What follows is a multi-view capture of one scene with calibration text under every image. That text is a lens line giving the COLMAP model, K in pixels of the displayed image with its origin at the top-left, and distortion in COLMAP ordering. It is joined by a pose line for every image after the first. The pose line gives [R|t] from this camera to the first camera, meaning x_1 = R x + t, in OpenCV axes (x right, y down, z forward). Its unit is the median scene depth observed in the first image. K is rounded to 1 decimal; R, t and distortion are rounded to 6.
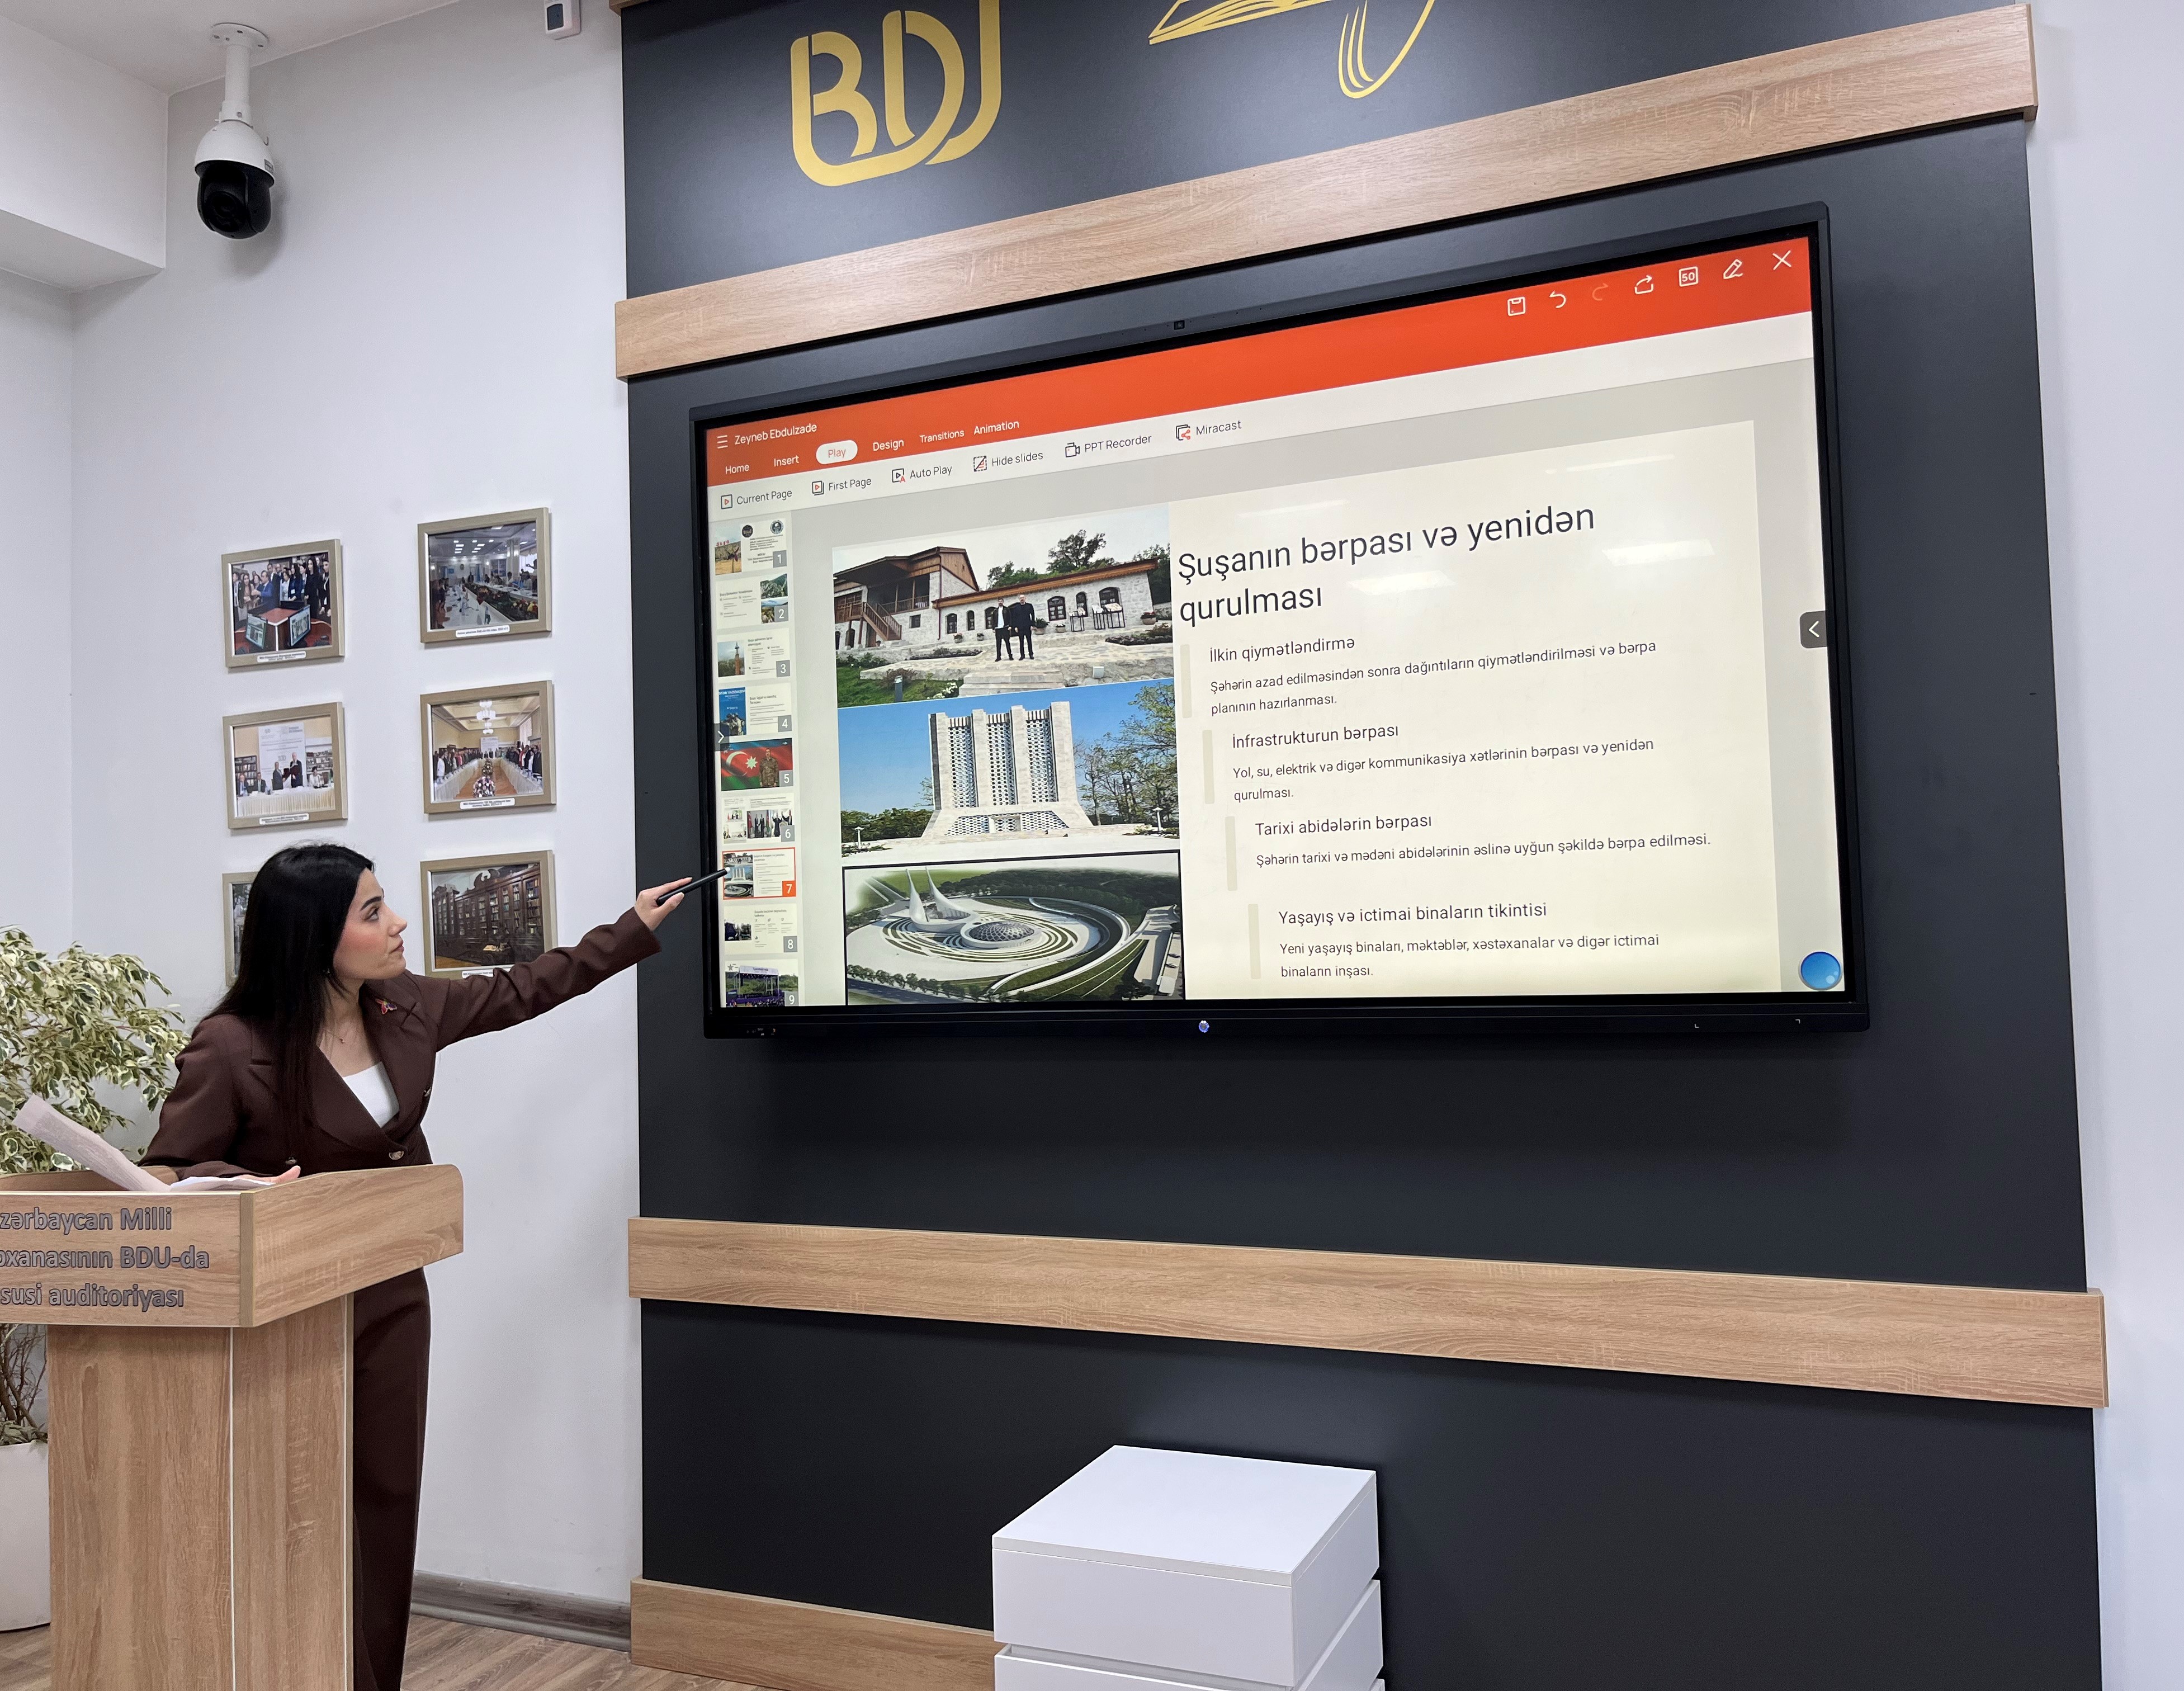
lens RADIAL K [[1707.8, 0, 1152.9], [0, 1707.8, 855.0], [0, 0, 1]] dist [0.011997, 0.010323]
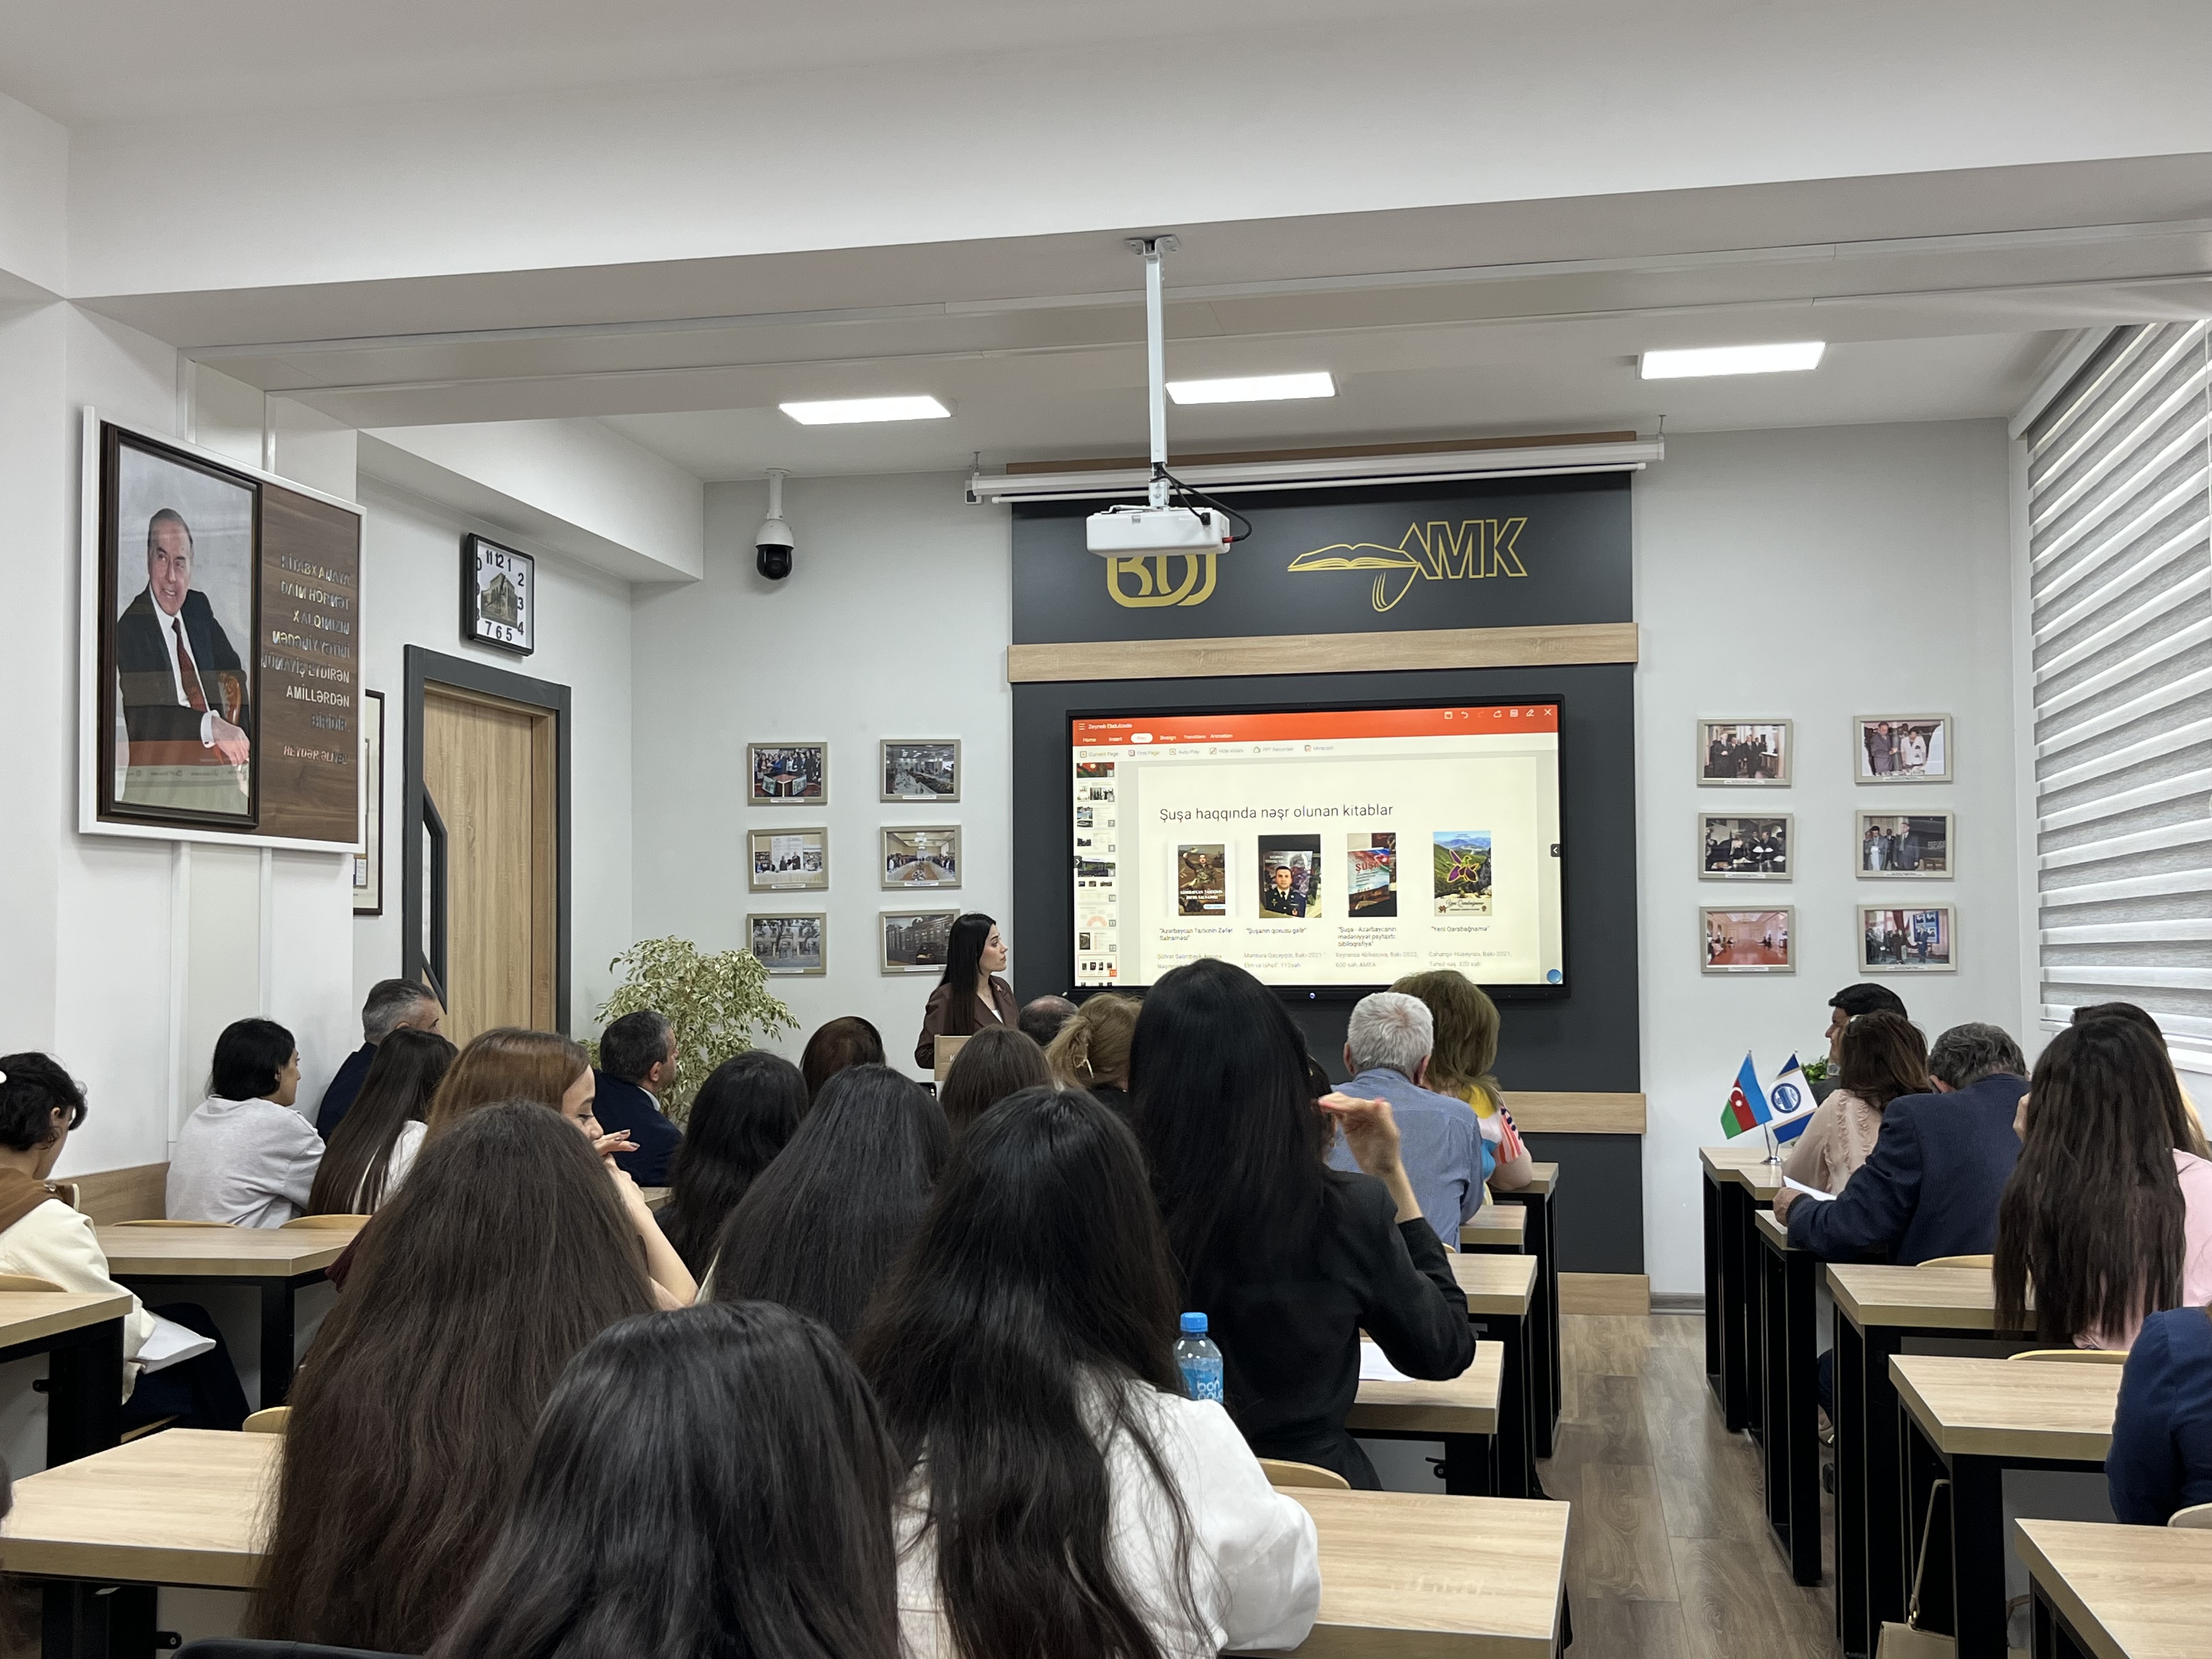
lens RADIAL K [[2232.9, 0, 1118.5], [0, 2232.9, 844.3], [0, 0, 1]] dist [0.027086, -0.007397]
pose [[0.979711, 0.031308, 0.197954, -0.687994], [-0.030630, 0.999510, -0.006487, -0.067305], [-0.198060, 0.000292, 0.980190, -1.616739]]
